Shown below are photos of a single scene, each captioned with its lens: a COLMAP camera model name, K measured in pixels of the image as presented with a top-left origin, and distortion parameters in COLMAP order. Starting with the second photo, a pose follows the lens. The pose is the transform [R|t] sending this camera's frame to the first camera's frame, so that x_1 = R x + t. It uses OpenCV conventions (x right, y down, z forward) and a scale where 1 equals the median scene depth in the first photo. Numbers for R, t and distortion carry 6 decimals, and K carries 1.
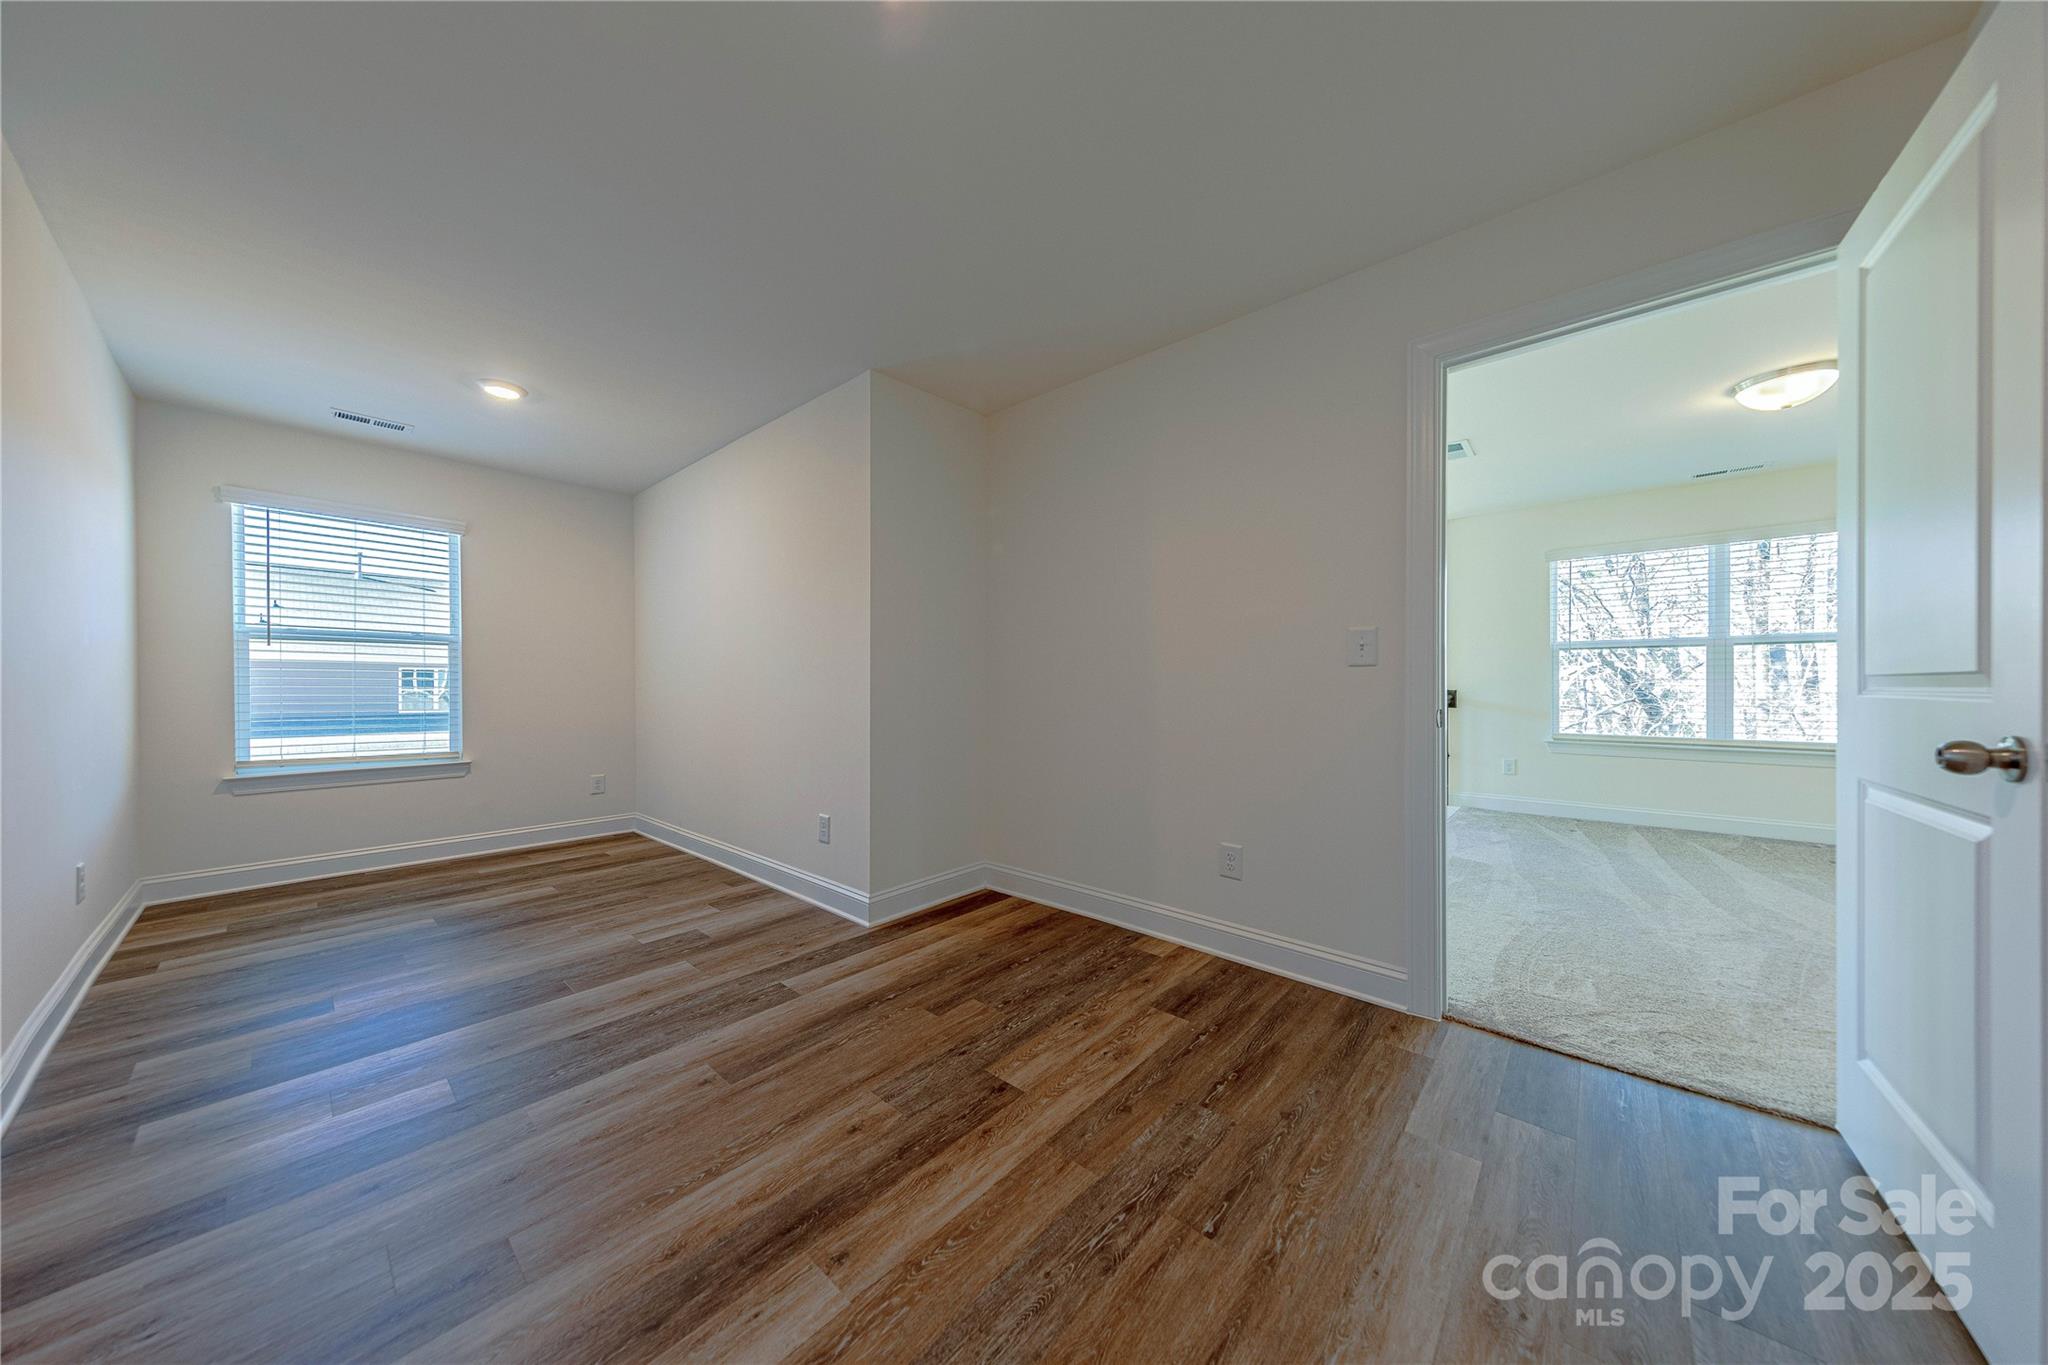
lens RADIAL K [[649.2, 0, 1017.7], [0, 649.2, 687.7], [0, 0, 1]] dist [0.006444, -0.000344]
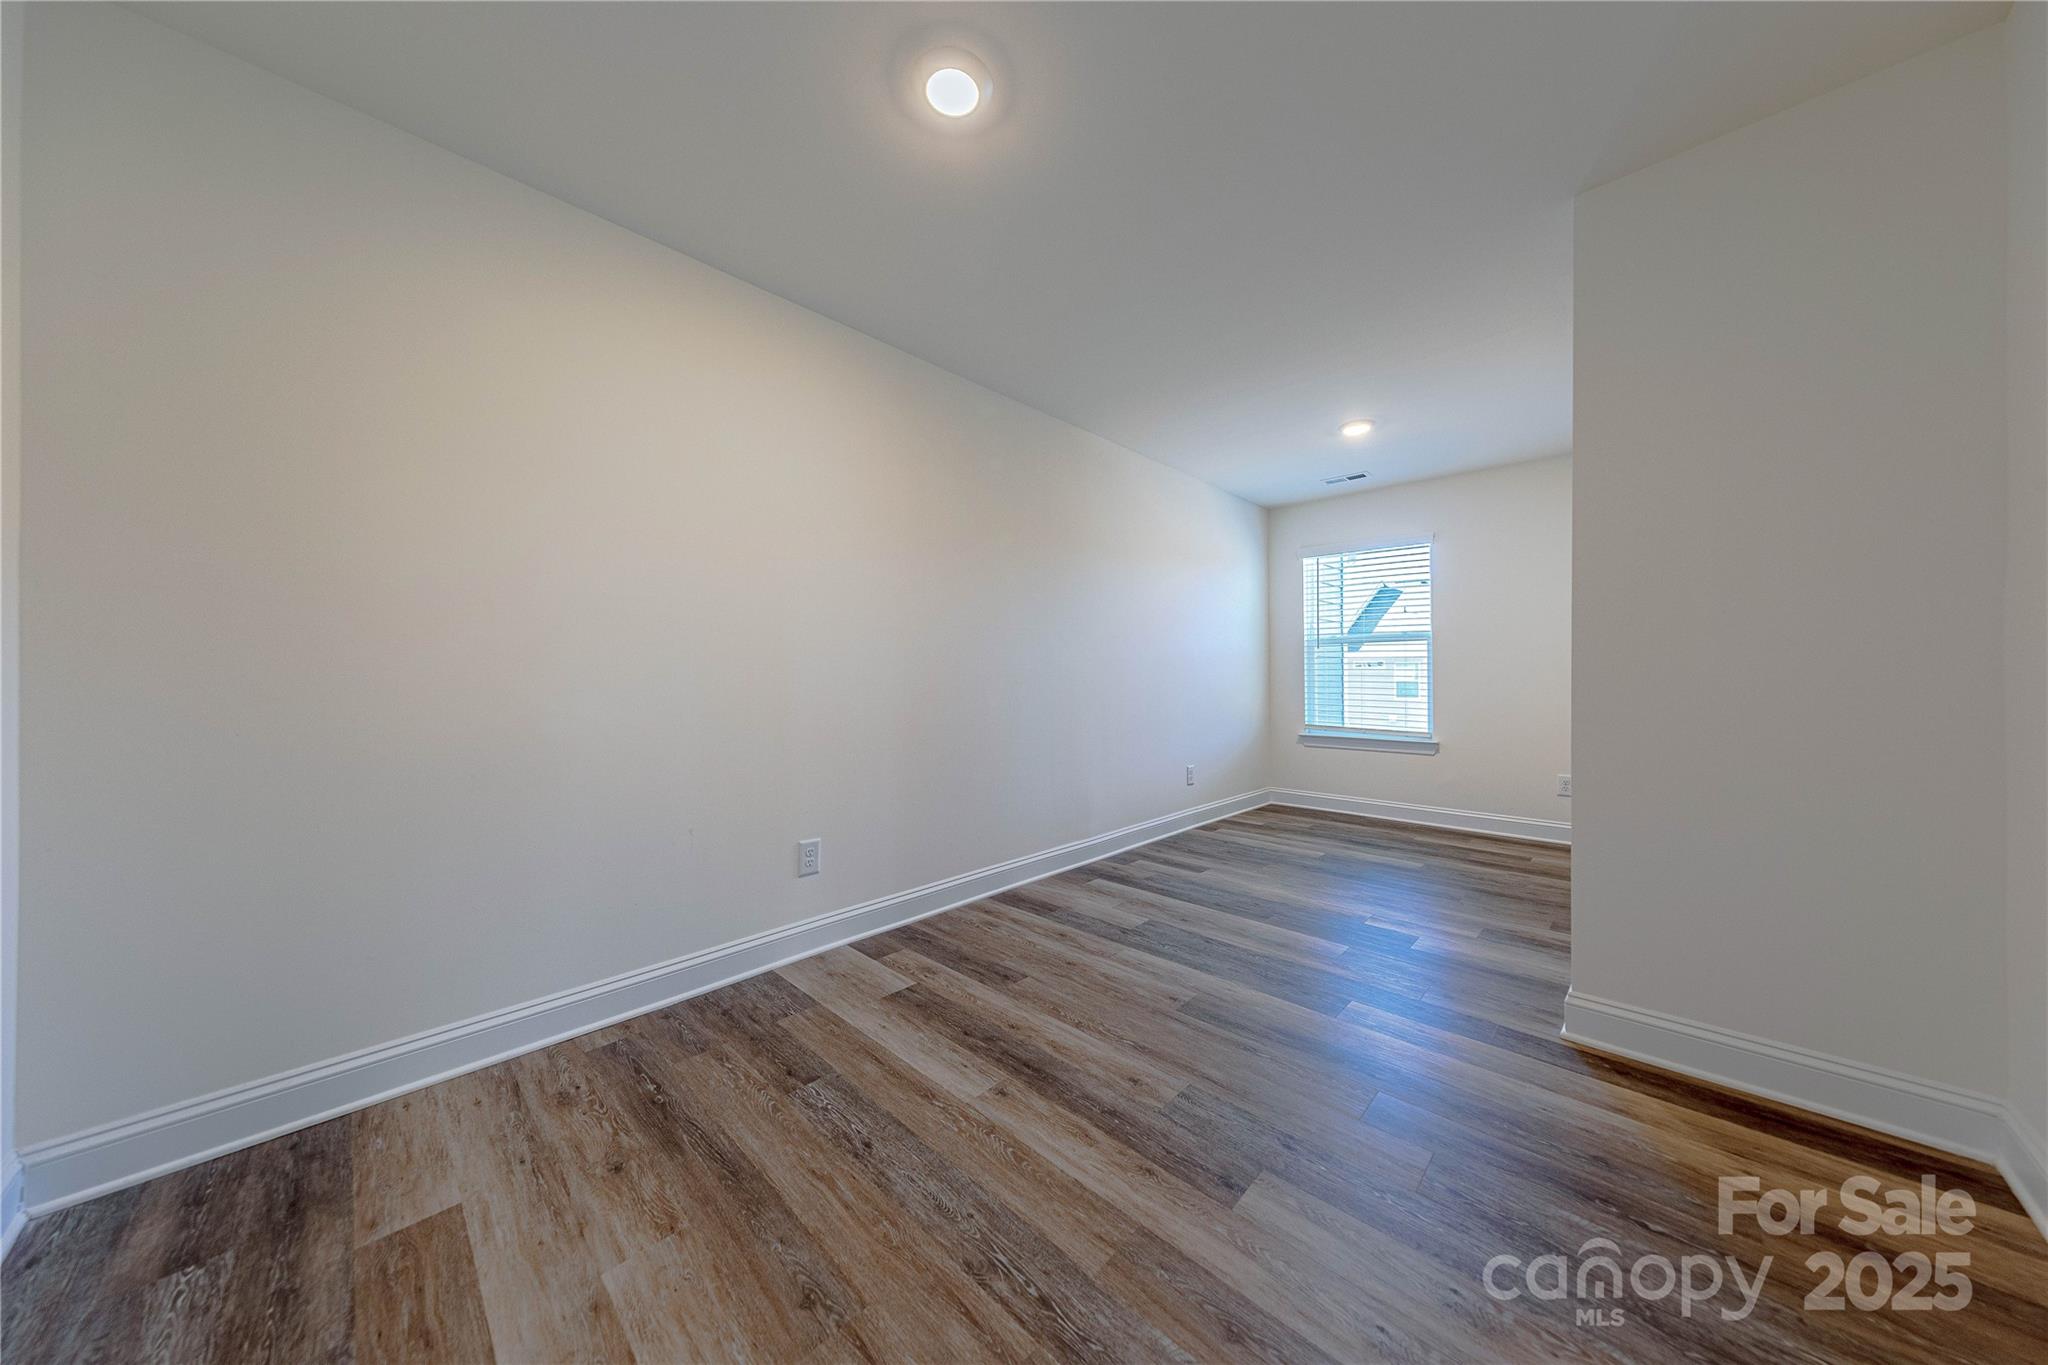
lens RADIAL K [[649.2, 0, 1014.5], [0, 649.2, 680.3], [0, 0, 1]] dist [0.006444, -0.000344]
pose [[-0.039999, 0.009029, -0.999159, 0.957665], [-0.003008, 0.999954, 0.009157, -0.008931], [0.999195, 0.003371, -0.039970, 0.945084]]
